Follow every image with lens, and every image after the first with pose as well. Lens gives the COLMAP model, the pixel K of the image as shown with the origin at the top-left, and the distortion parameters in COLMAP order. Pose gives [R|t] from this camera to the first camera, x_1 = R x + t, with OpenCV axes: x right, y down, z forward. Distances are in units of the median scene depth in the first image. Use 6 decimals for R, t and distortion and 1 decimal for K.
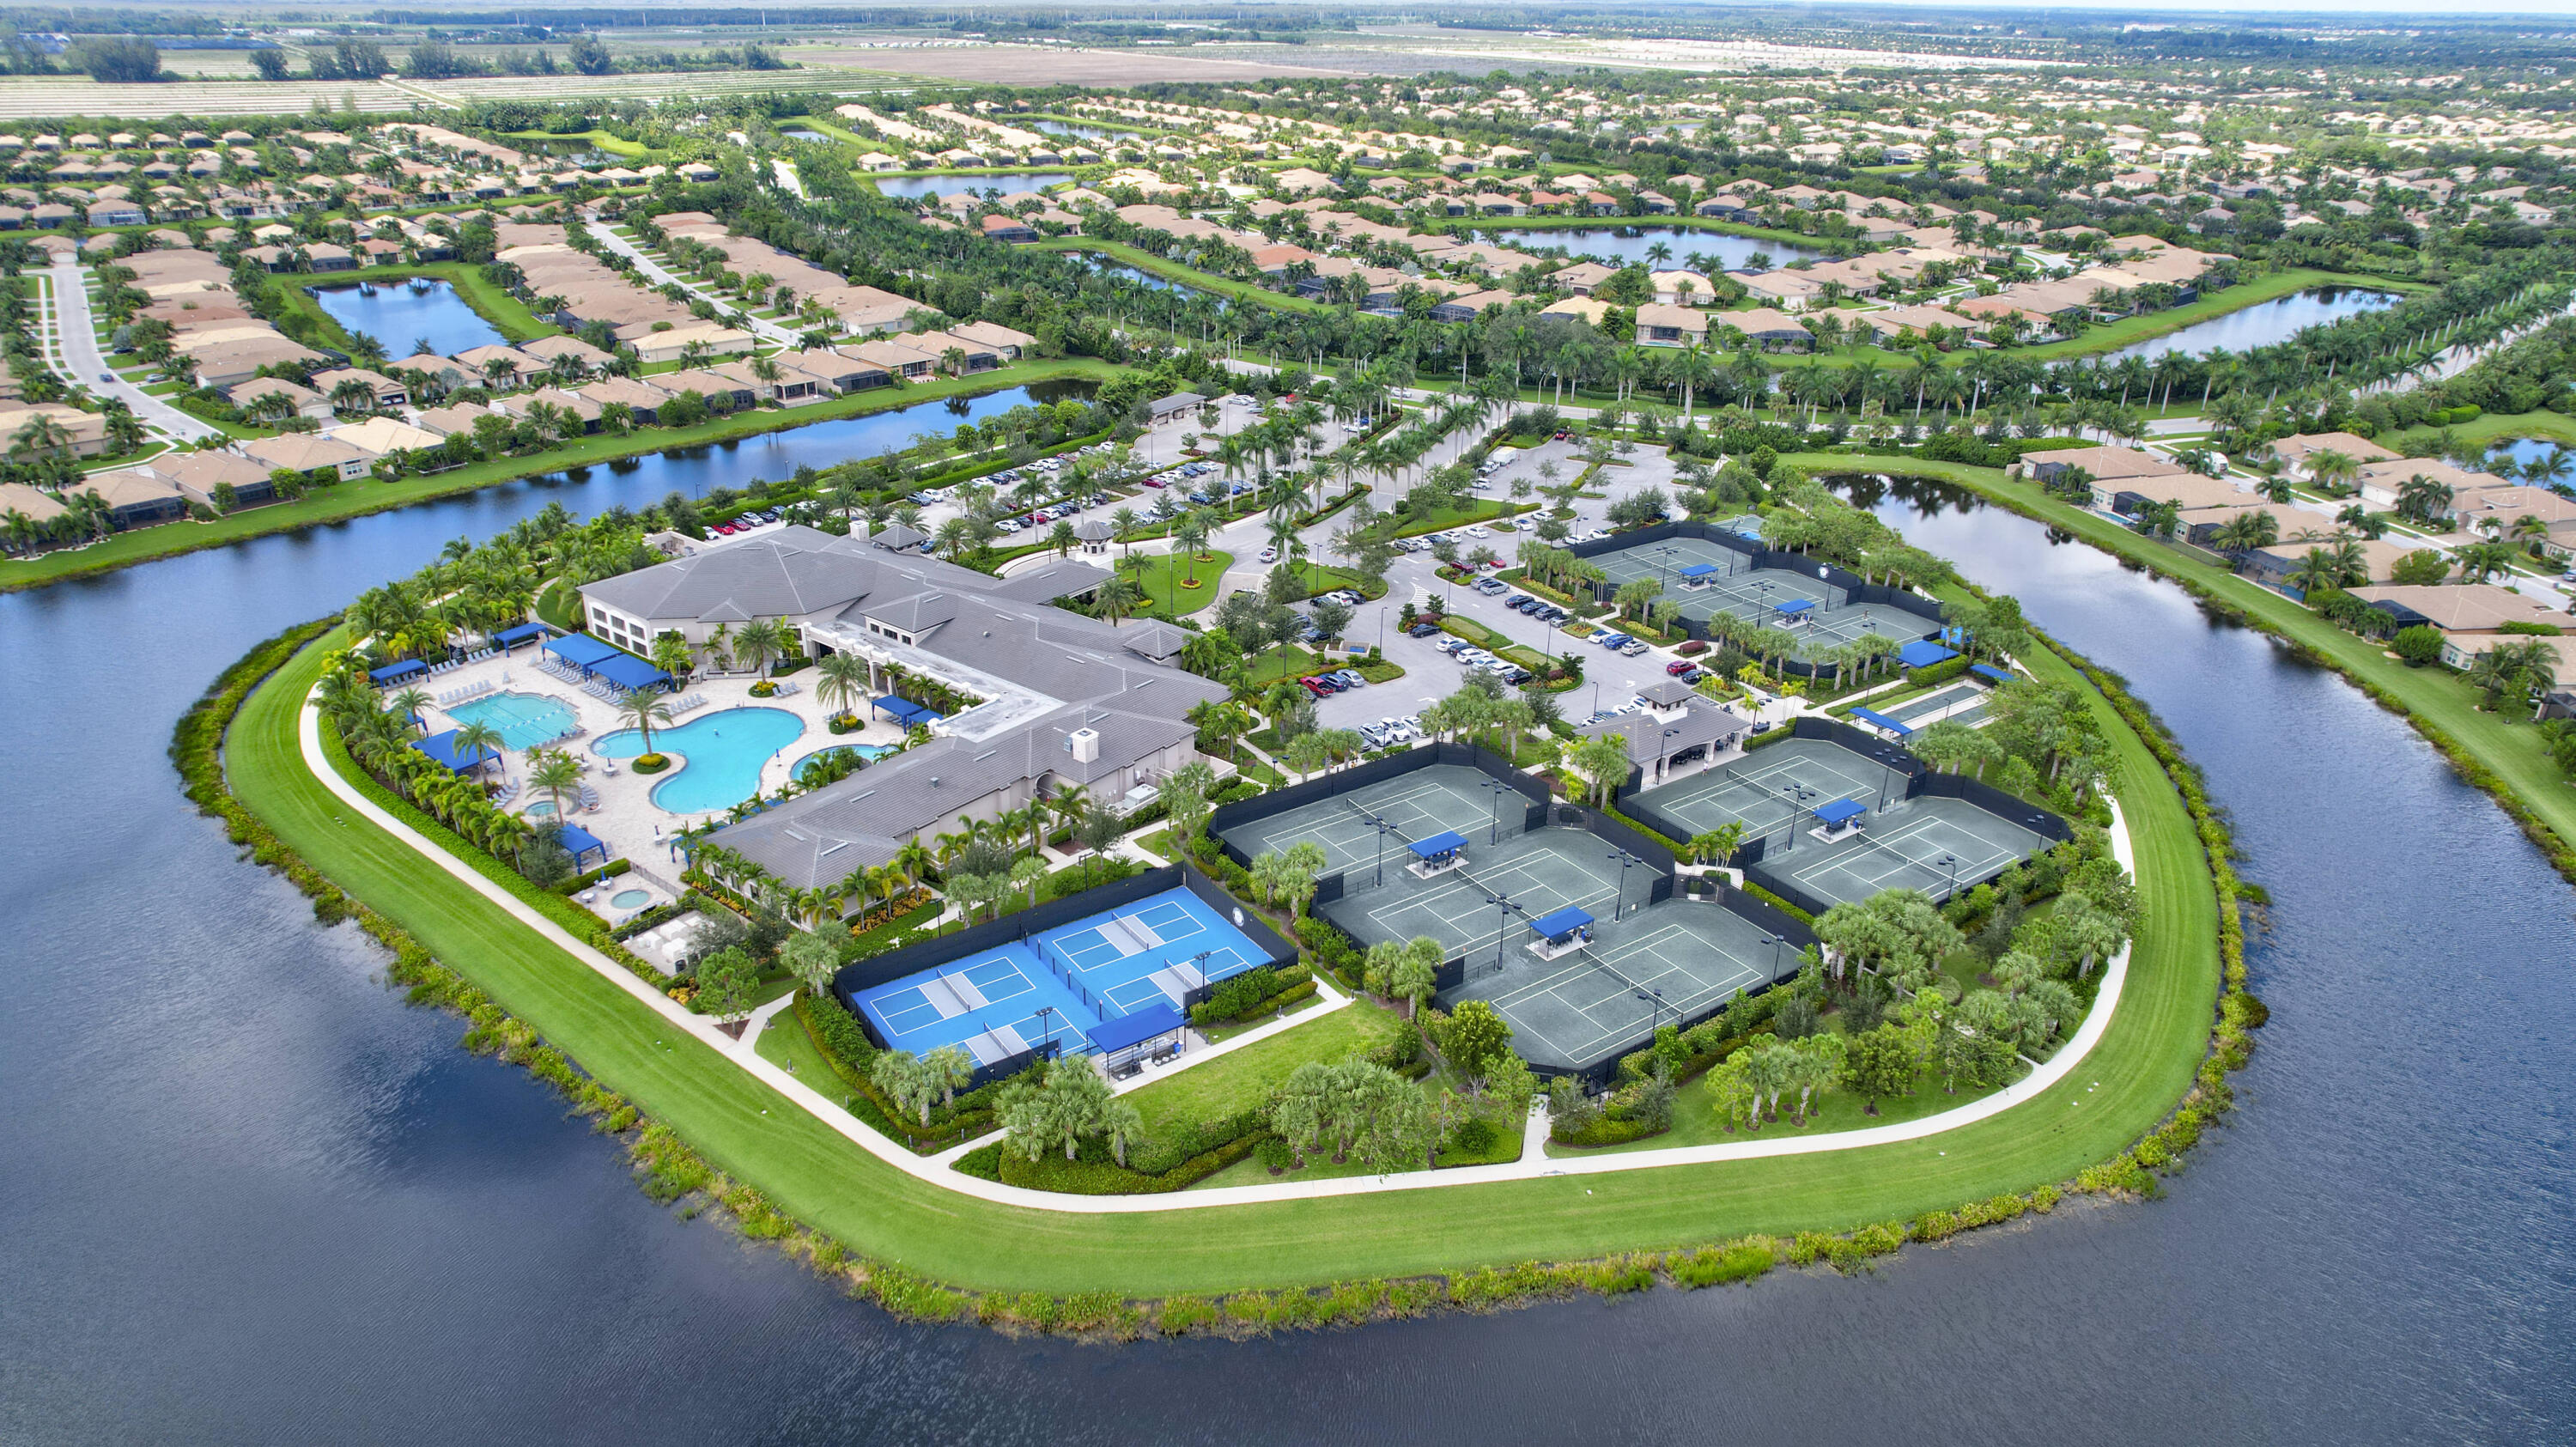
lens RADIAL K [[1679.9, 0, 1288.0], [0, 1679.9, 723.5], [0, 0, 1]] dist [-0.085518, 0.083865]
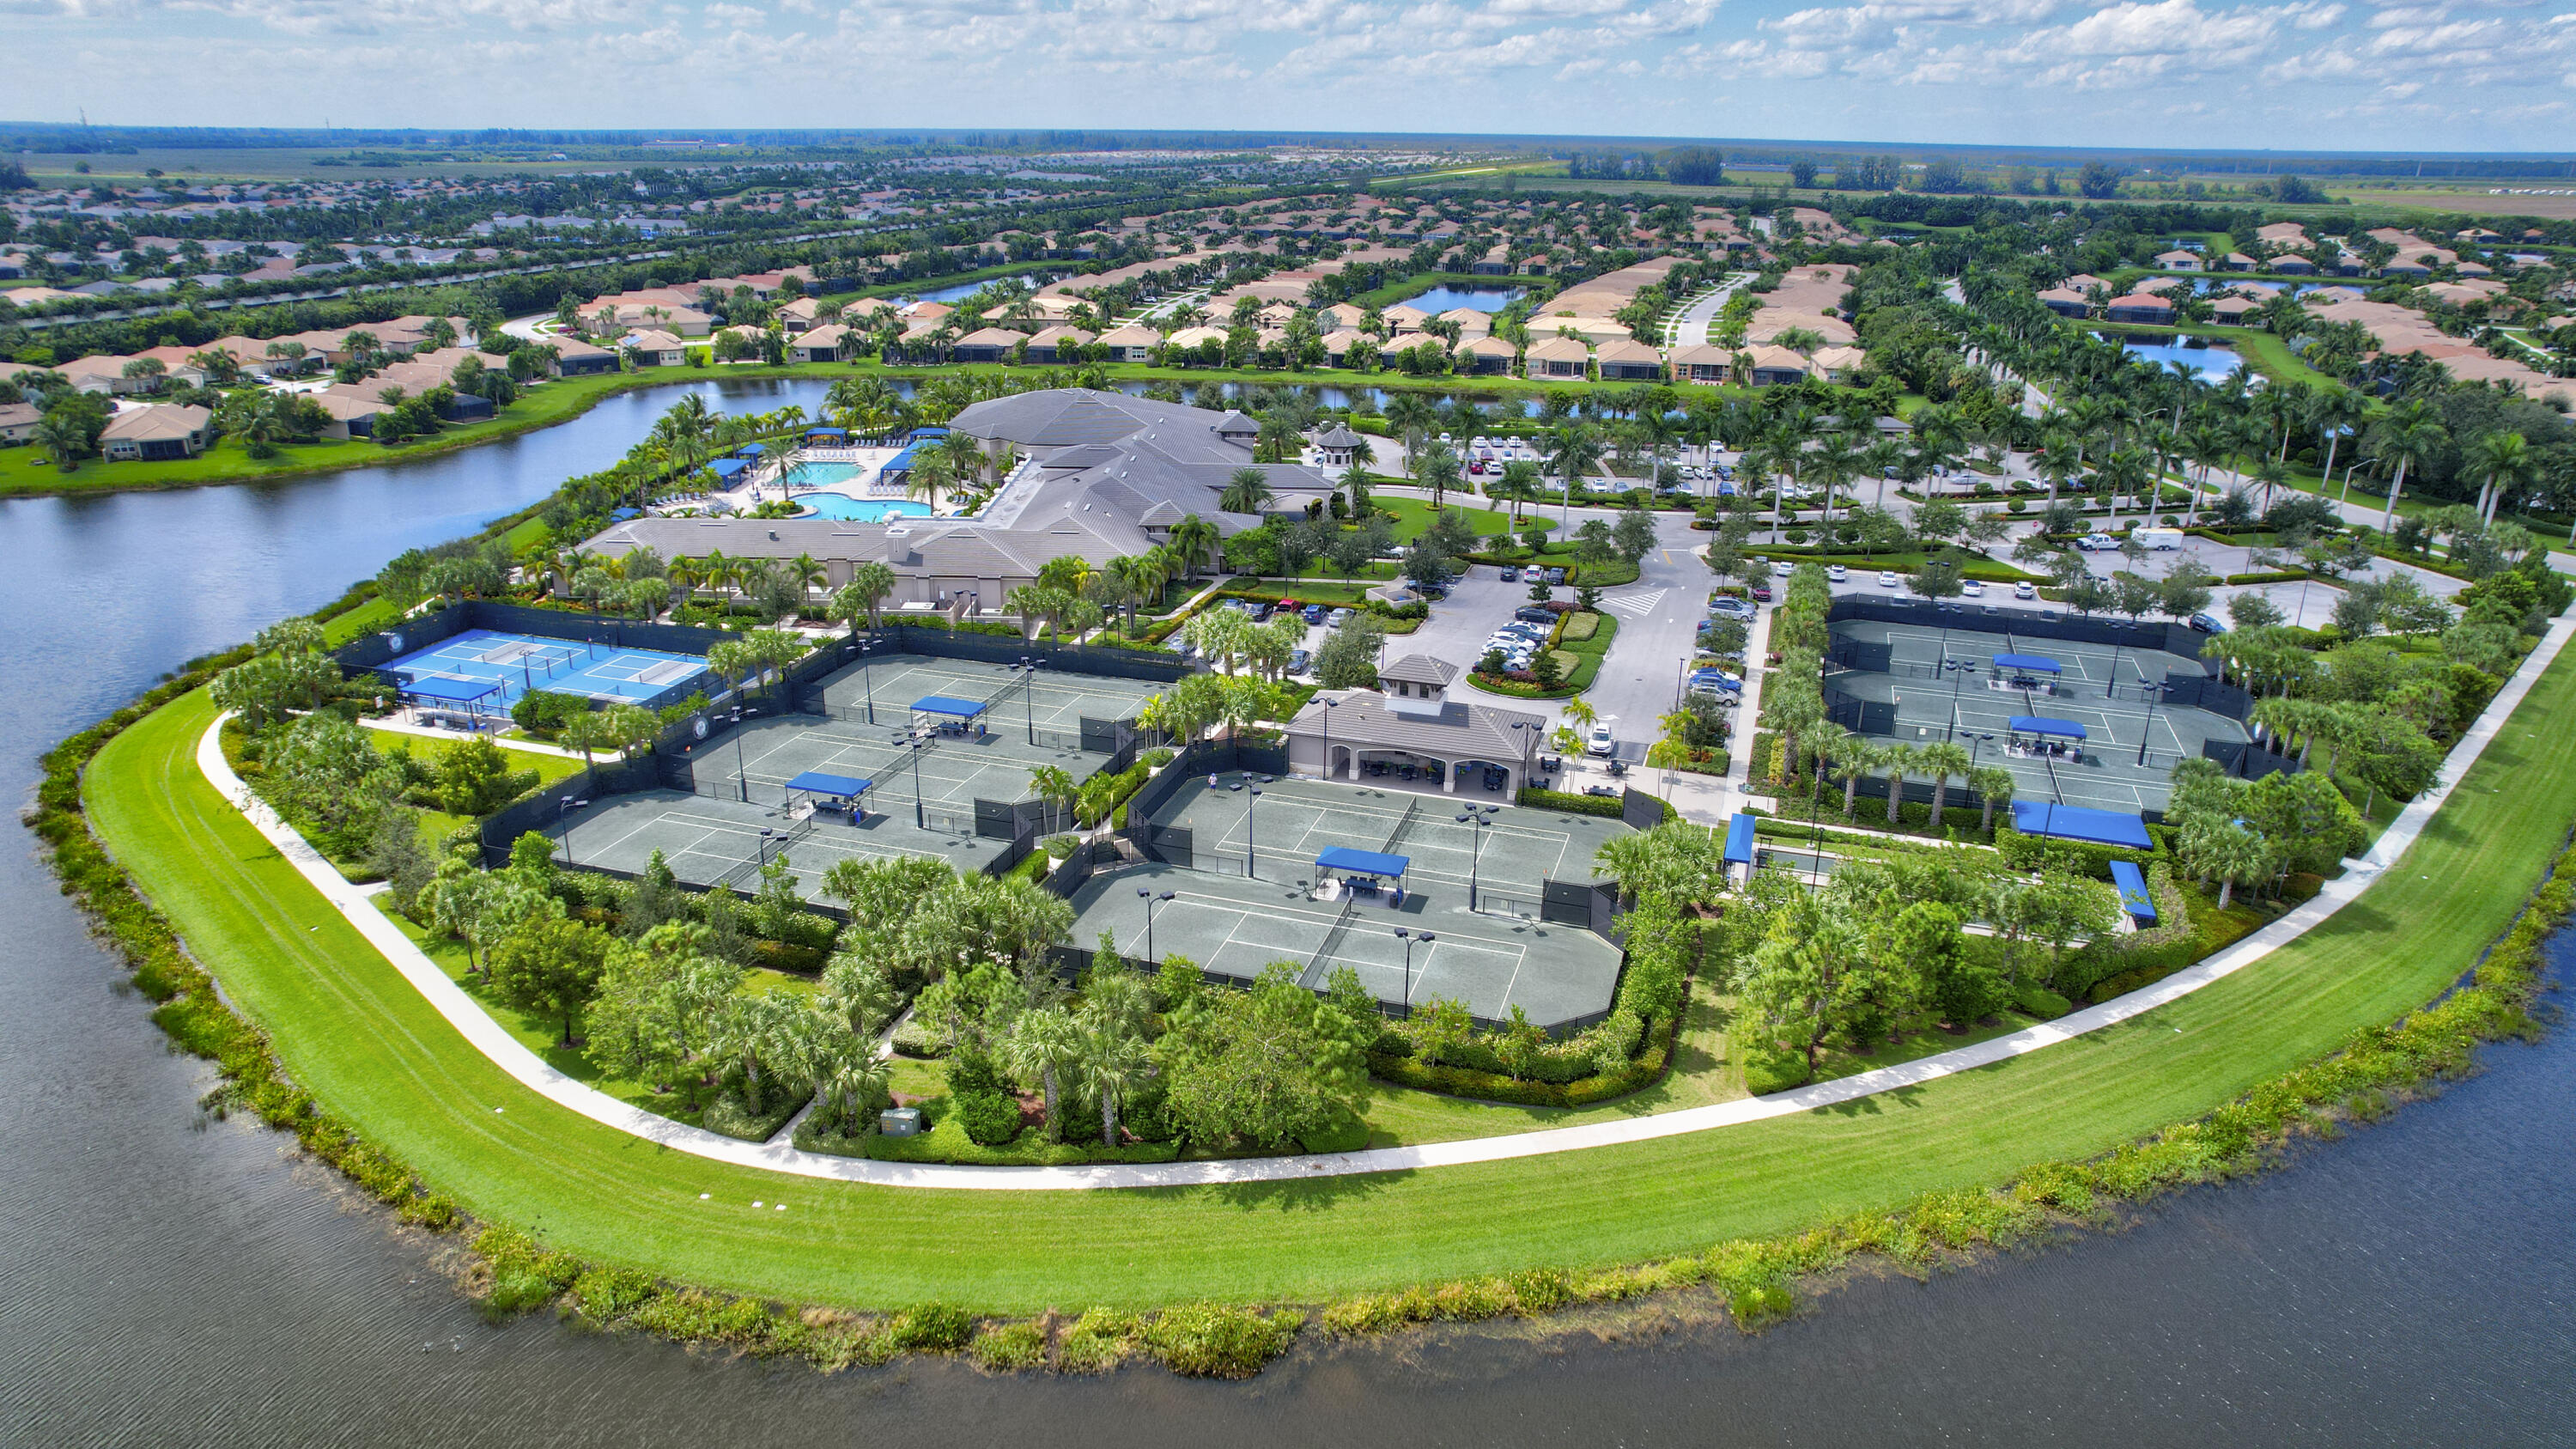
lens RADIAL K [[1680.0, 0, 1288.0], [0, 1680.0, 724.5], [0, 0, 1]] dist [-0.085518, 0.083865]
pose [[0.595151, 0.264561, -0.758817, 0.801426], [-0.334600, 0.940093, 0.065331, -0.028203], [0.730642, 0.215018, 0.648019, 0.587341]]
